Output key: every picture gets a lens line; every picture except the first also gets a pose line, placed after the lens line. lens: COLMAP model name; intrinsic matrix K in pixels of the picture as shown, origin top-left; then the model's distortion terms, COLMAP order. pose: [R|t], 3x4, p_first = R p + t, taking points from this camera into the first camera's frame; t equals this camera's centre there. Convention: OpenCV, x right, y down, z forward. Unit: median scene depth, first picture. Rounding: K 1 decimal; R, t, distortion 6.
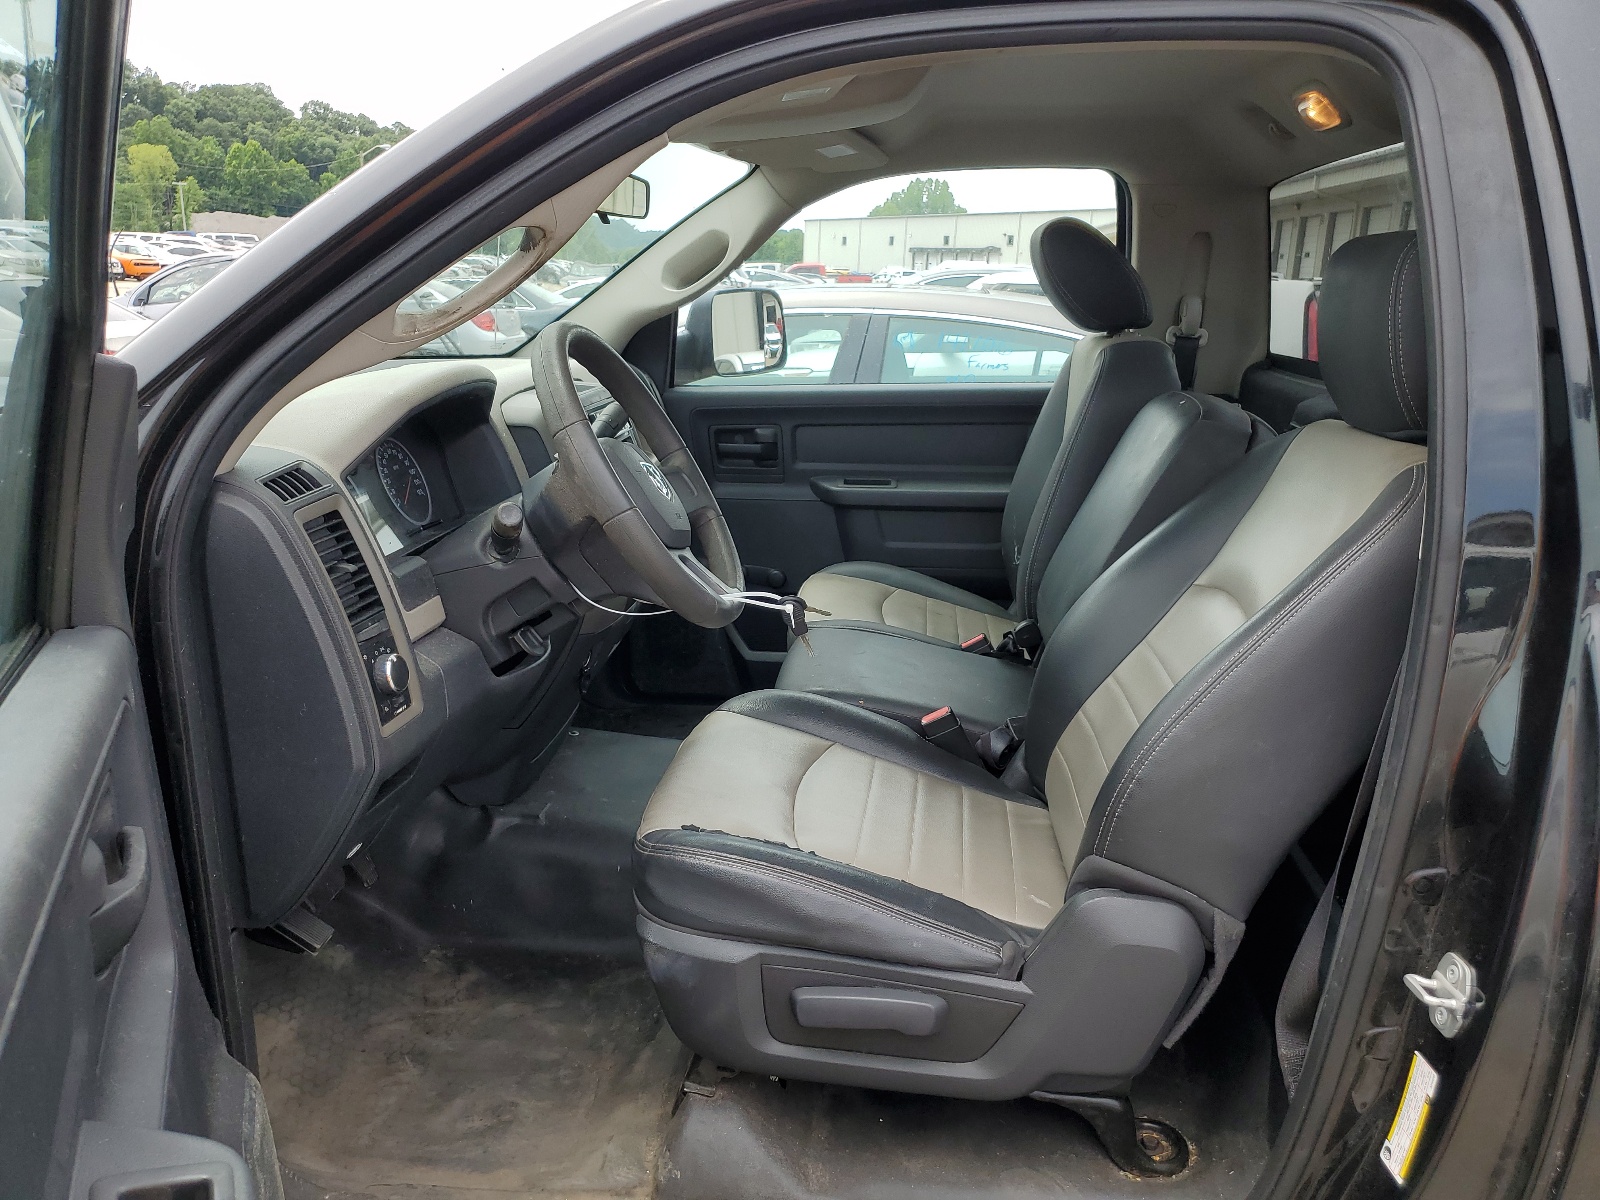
lens RADIAL K [[1247.9, 0, 800.0], [0, 1247.9, 600.0], [0, 0, 1]] dist [0.123022, 0.000790]
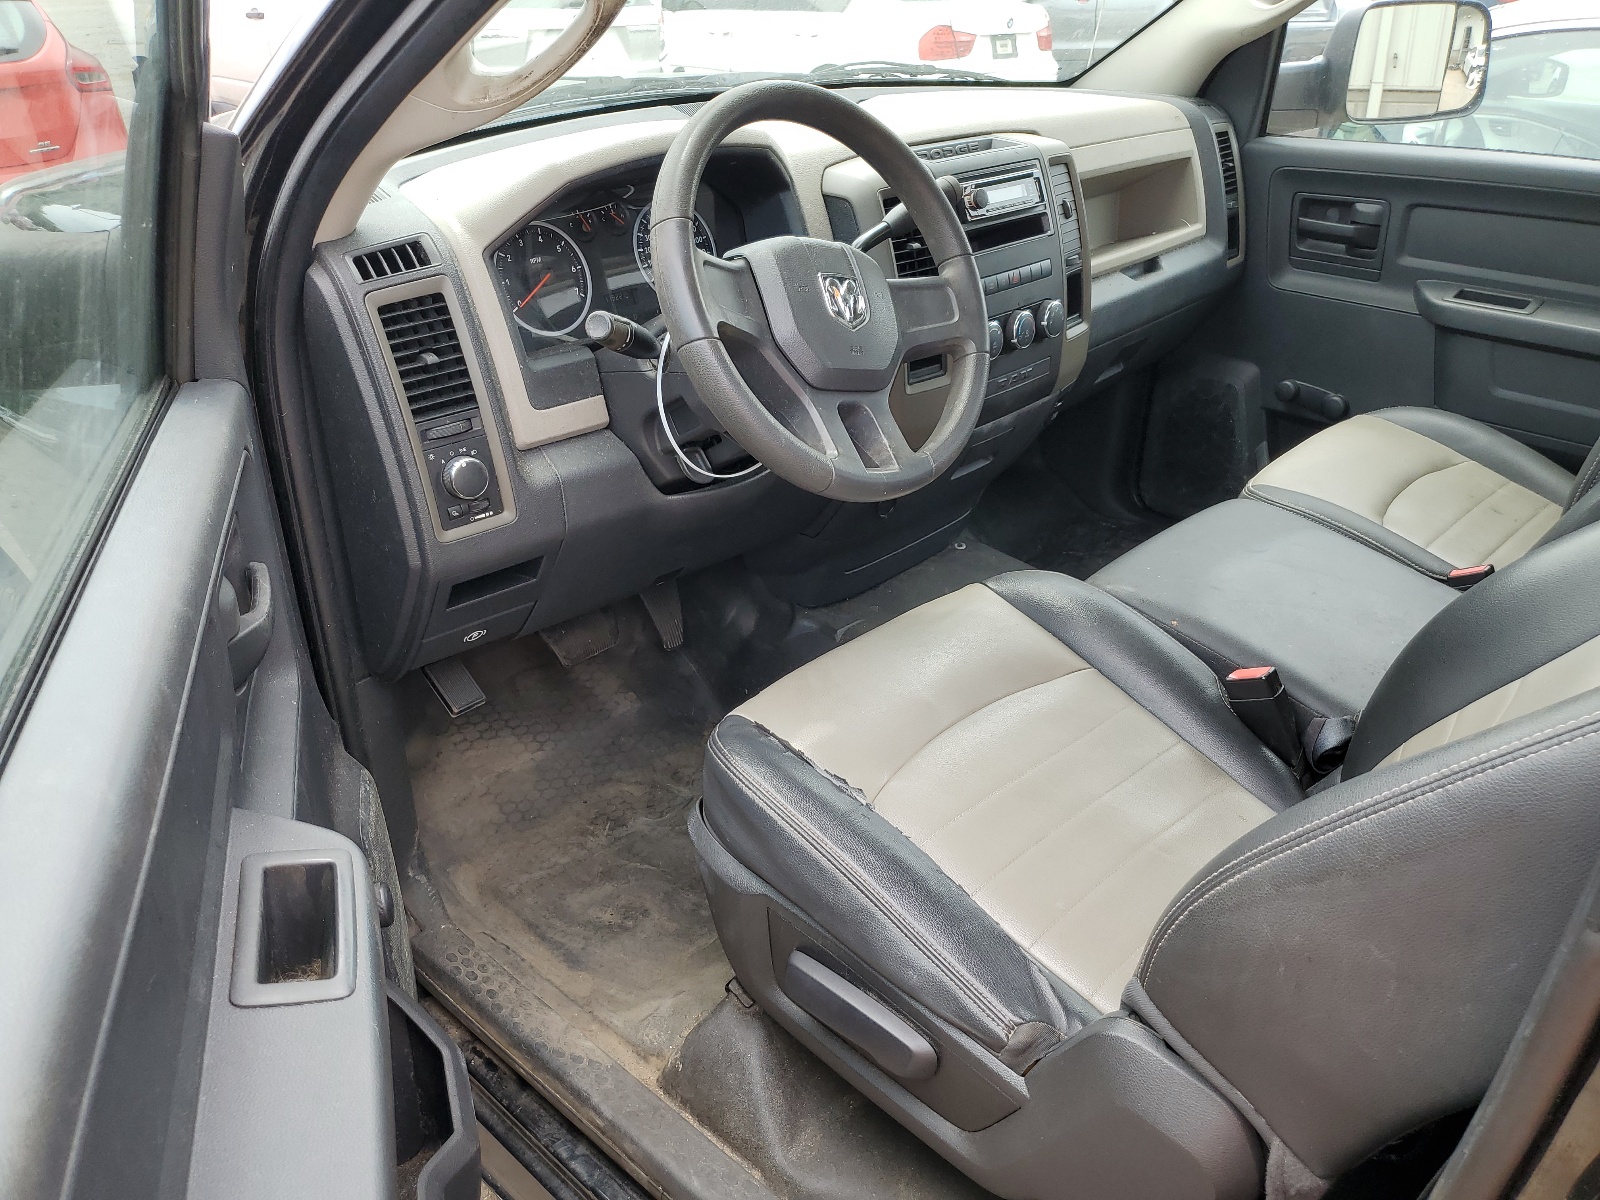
lens RADIAL K [[1258.2, 0, 800.0], [0, 1258.2, 600.0], [0, 0, 1]] dist [0.124007, -0.287868]
pose [[0.771447, 0.278133, -0.572286, 0.429020], [-0.144412, 0.952468, 0.268233, -0.141939], [0.619689, -0.124283, 0.774945, 0.397213]]
